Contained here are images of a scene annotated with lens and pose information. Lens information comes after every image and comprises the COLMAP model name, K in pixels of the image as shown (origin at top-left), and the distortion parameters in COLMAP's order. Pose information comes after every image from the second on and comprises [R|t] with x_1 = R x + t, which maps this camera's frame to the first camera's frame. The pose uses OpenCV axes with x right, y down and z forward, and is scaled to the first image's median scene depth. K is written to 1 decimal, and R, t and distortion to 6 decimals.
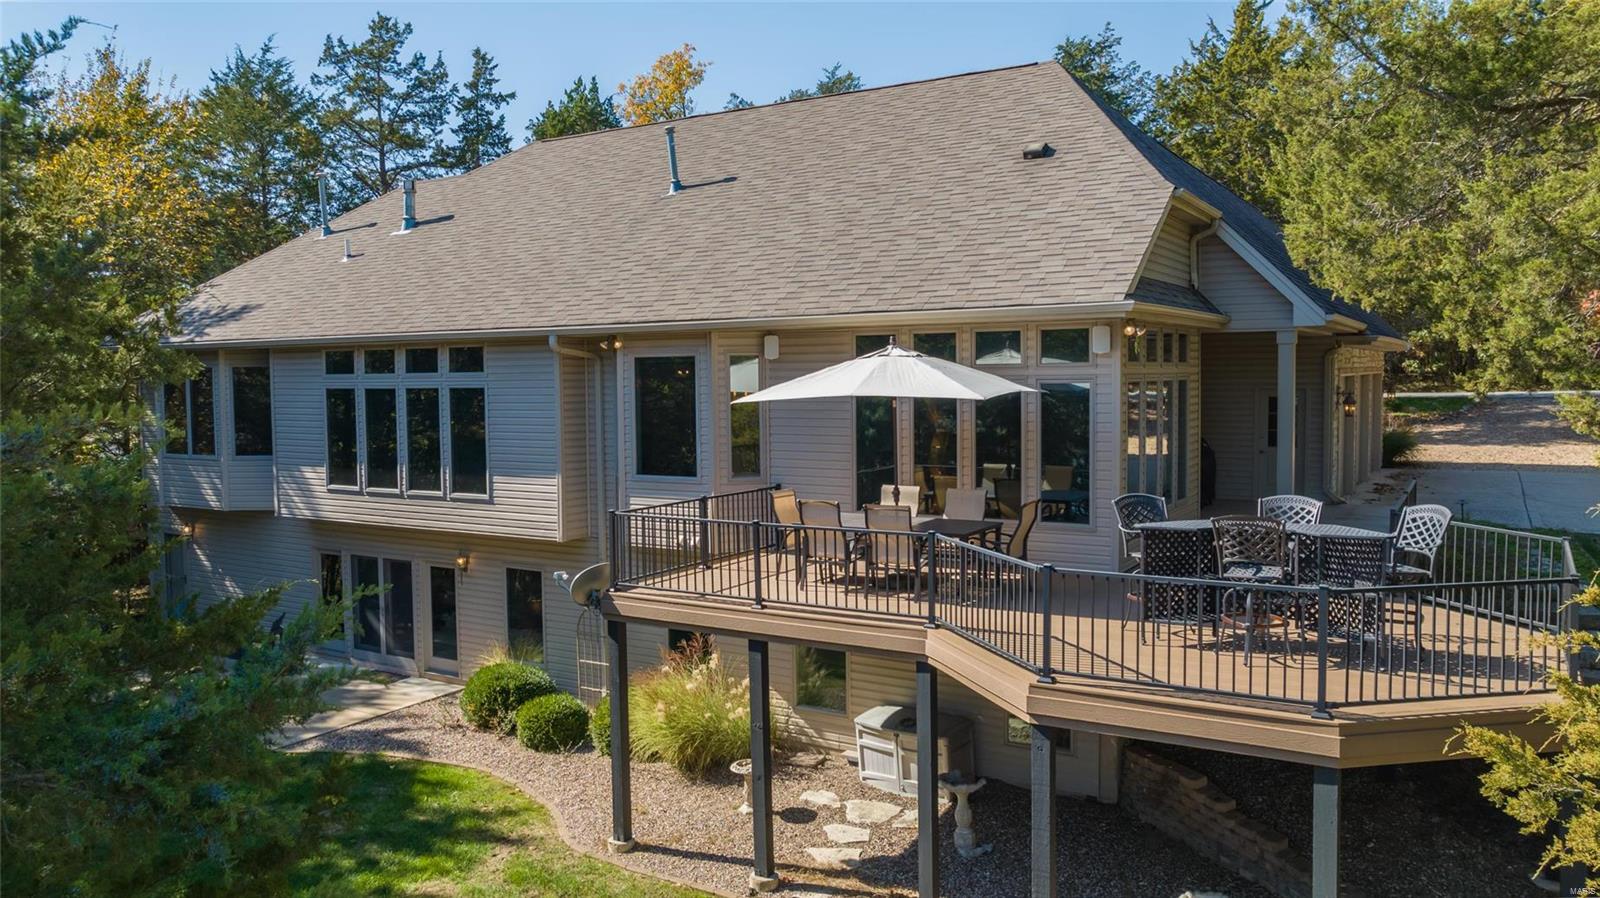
lens RADIAL K [[1133.7, 0, 800.0], [0, 1133.7, 449.0], [0, 0, 1]] dist [-0.051251, 0.046324]
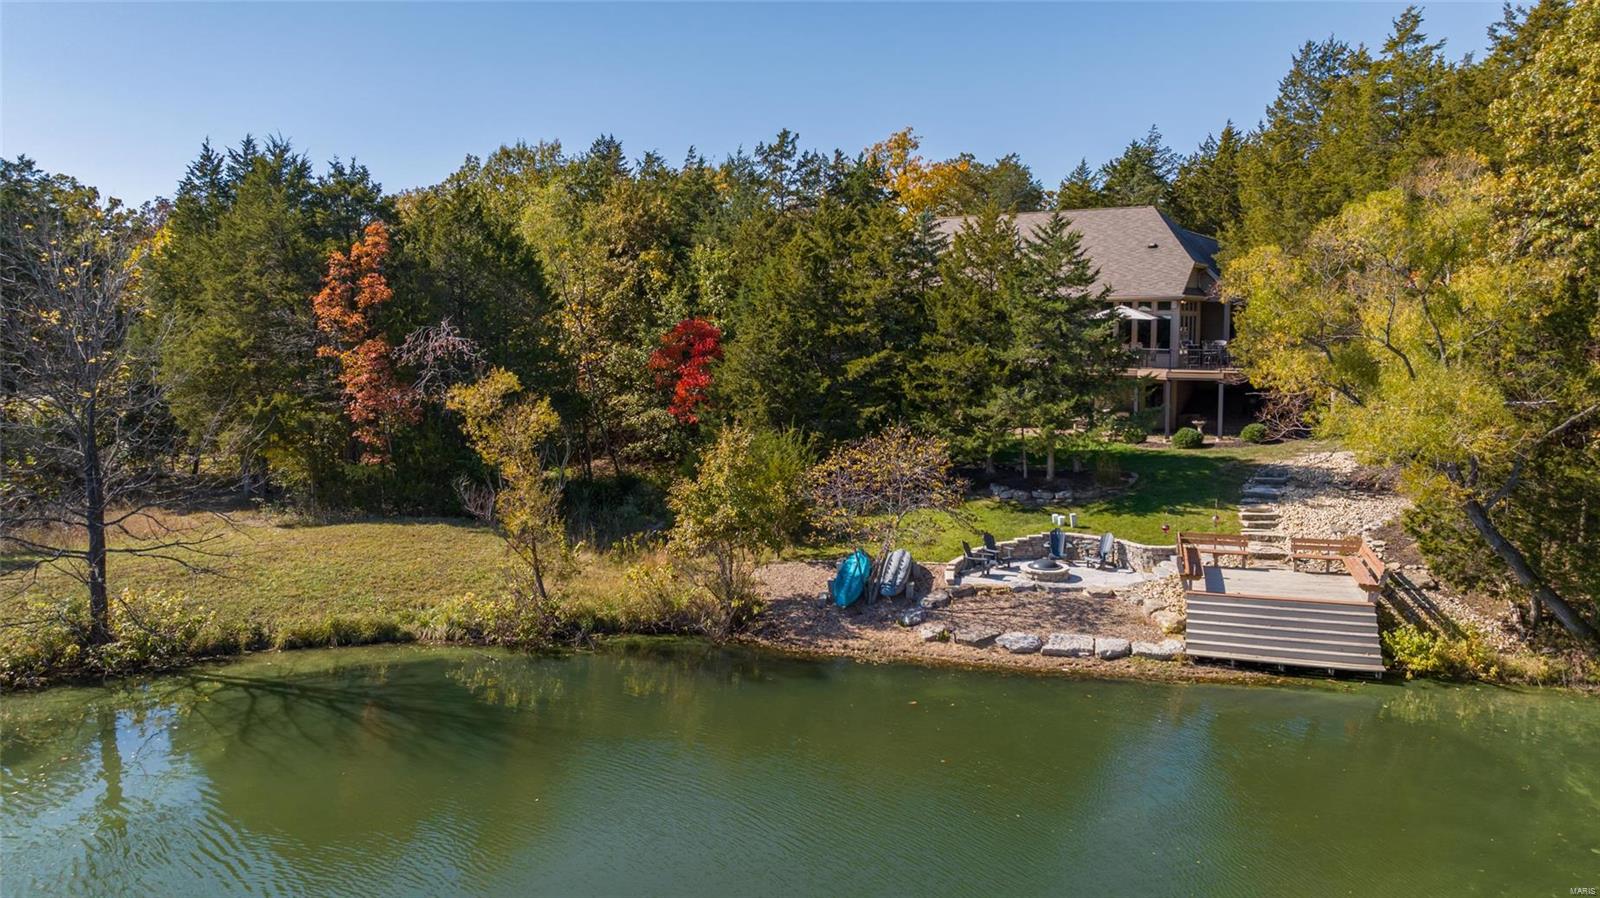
lens RADIAL K [[1133.7, 0, 800.0], [0, 1133.7, 449.0], [0, 0, 1]] dist [-0.051251, 0.046324]
pose [[0.999998, -0.002037, 0.000340, -0.861789], [0.002018, 0.998747, 0.050005, 0.167007], [-0.000442, -0.050004, 0.998749, -2.423642]]
